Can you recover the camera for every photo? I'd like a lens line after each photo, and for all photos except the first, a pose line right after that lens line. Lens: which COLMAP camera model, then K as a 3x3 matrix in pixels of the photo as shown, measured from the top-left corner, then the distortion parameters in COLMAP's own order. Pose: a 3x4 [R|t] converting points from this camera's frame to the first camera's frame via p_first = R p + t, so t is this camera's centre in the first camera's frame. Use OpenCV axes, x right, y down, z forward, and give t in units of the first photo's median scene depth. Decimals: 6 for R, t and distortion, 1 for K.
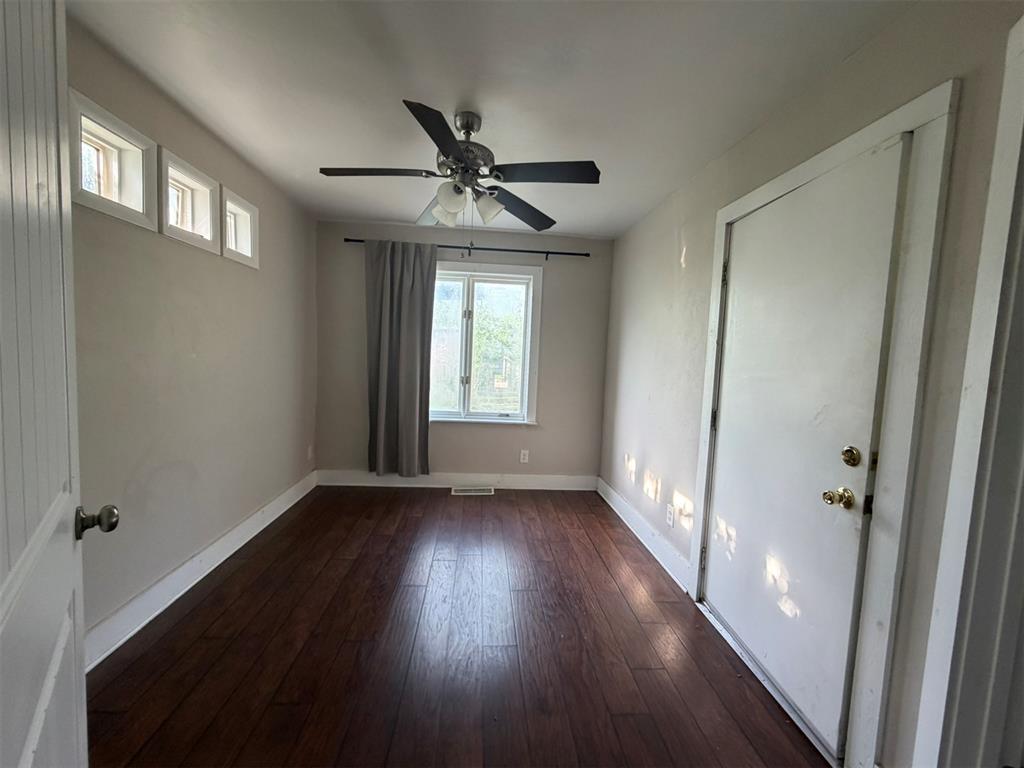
lens RADIAL K [[411.9, 0, 512.0], [0, 411.9, 384.0], [0, 0, 1]] dist [0.010850, -0.000223]
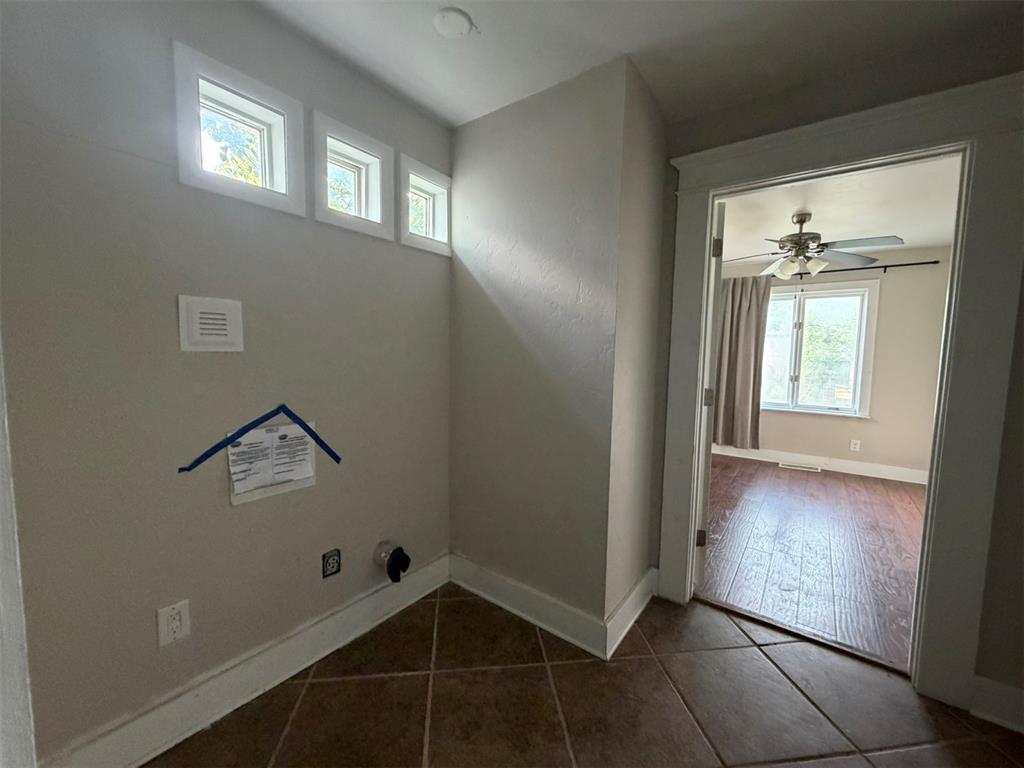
lens RADIAL K [[411.9, 0, 512.0], [0, 411.9, 384.0], [0, 0, 1]] dist [0.010850, -0.000223]
pose [[0.758925, 0.019656, -0.650881, 0.055872], [-0.031550, 0.999480, -0.006604, 0.044010], [0.650413, 0.025547, 0.759151, -0.520977]]
